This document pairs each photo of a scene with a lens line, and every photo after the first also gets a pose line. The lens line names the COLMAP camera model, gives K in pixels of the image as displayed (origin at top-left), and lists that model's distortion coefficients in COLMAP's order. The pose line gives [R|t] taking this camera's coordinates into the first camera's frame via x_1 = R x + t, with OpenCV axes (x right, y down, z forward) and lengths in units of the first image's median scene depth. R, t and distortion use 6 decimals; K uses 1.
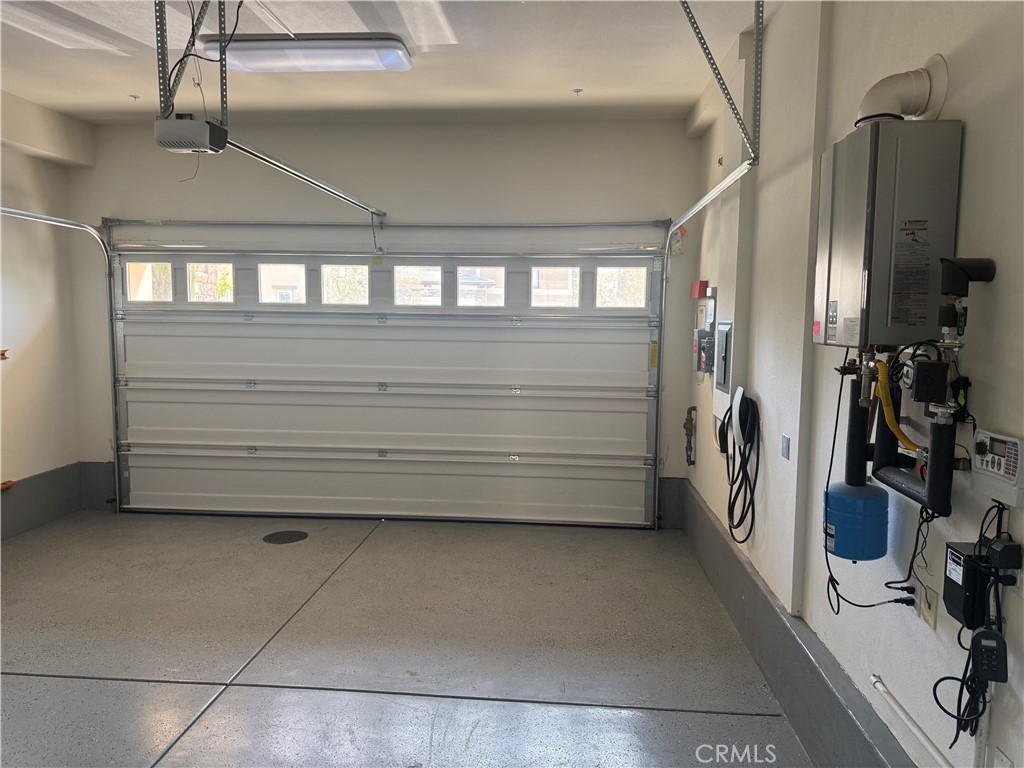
lens RADIAL K [[726.3, 0, 513.9], [0, 726.3, 383.8], [0, 0, 1]] dist [0.035971, -0.019448]
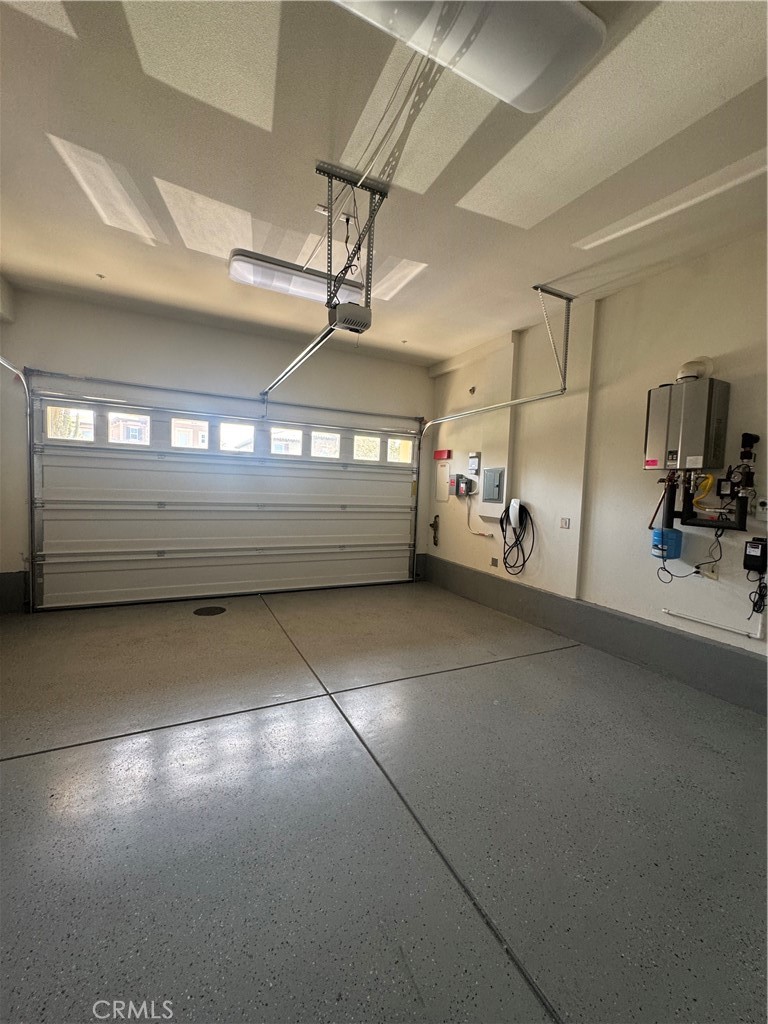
lens RADIAL K [[411.0, 0, 382.8], [0, 411.0, 515.4], [0, 0, 1]] dist [-0.002185, 0.000304]
pose [[0.862061, -0.015050, 0.506580, -0.406943], [0.019530, 0.999803, -0.003531, 0.031167], [-0.506427, 0.012938, 0.862186, 0.129561]]
